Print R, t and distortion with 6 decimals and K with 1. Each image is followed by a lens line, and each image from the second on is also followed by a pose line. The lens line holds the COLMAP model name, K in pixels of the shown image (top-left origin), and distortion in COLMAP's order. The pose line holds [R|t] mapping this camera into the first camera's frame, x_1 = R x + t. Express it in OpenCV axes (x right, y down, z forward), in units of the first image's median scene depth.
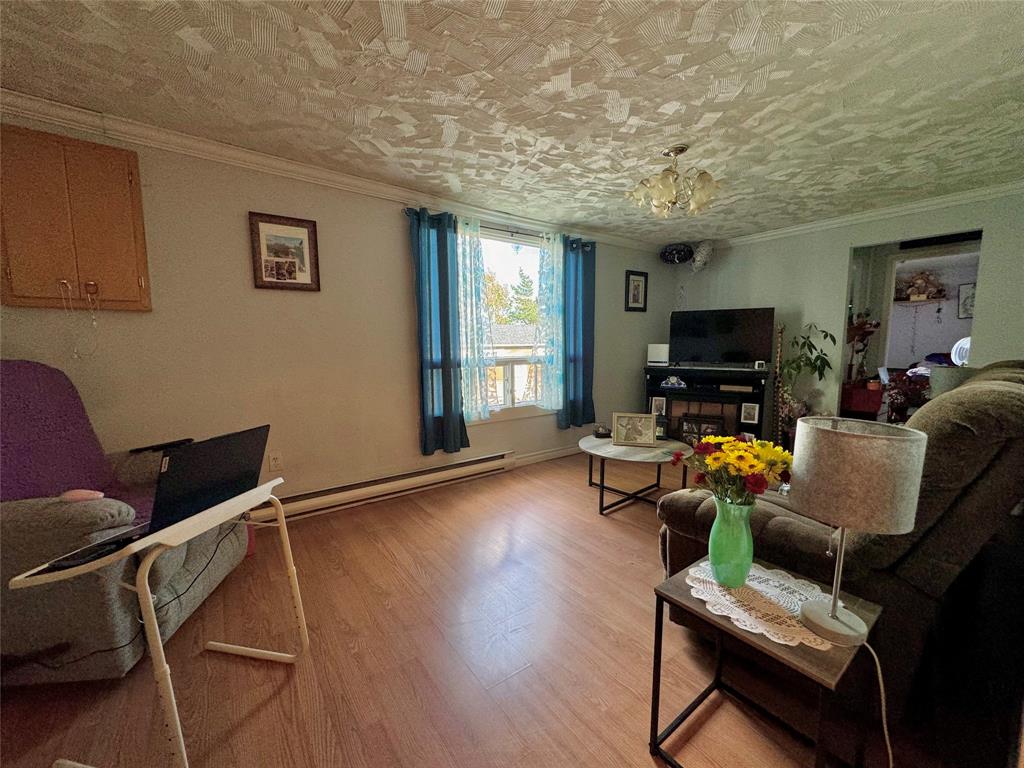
lens RADIAL K [[407.0, 0, 512.9], [0, 407.0, 386.8], [0, 0, 1]] dist [0.000574, 0.000009]
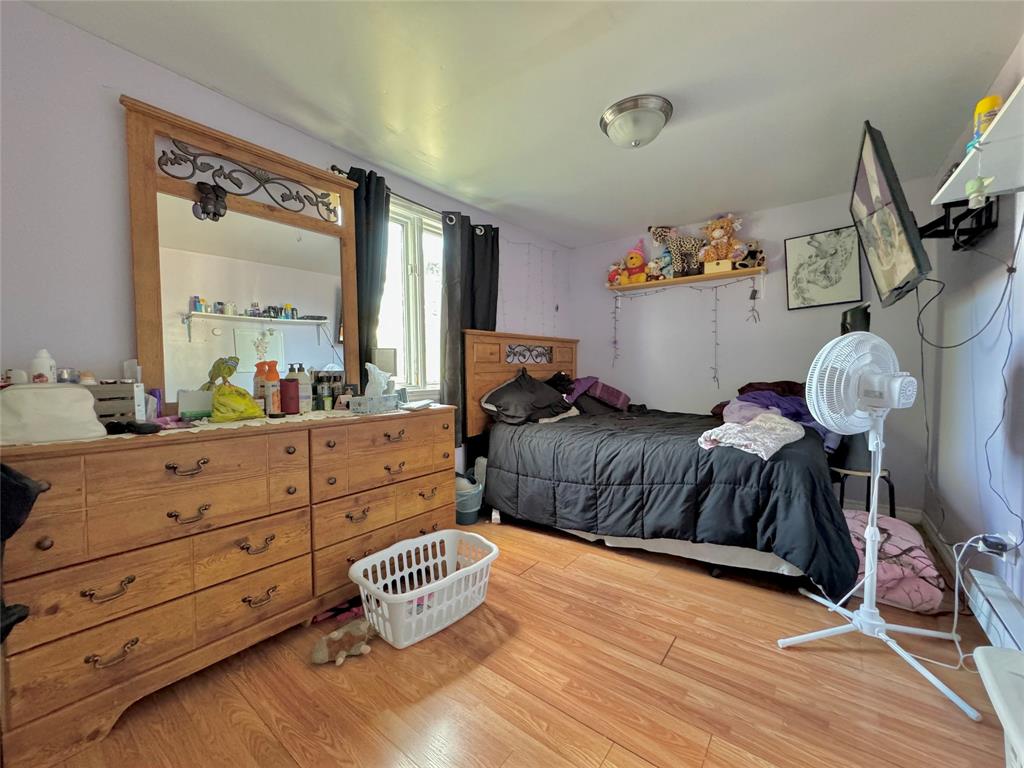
lens RADIAL K [[407.0, 0, 511.3], [0, 407.0, 385.3], [0, 0, 1]] dist [0.000574, 0.000009]
pose [[0.959974, -0.008852, 0.279949, 0.642016], [0.029787, 0.997059, -0.070618, -0.055087], [-0.278501, 0.076131, 0.957414, 0.634541]]
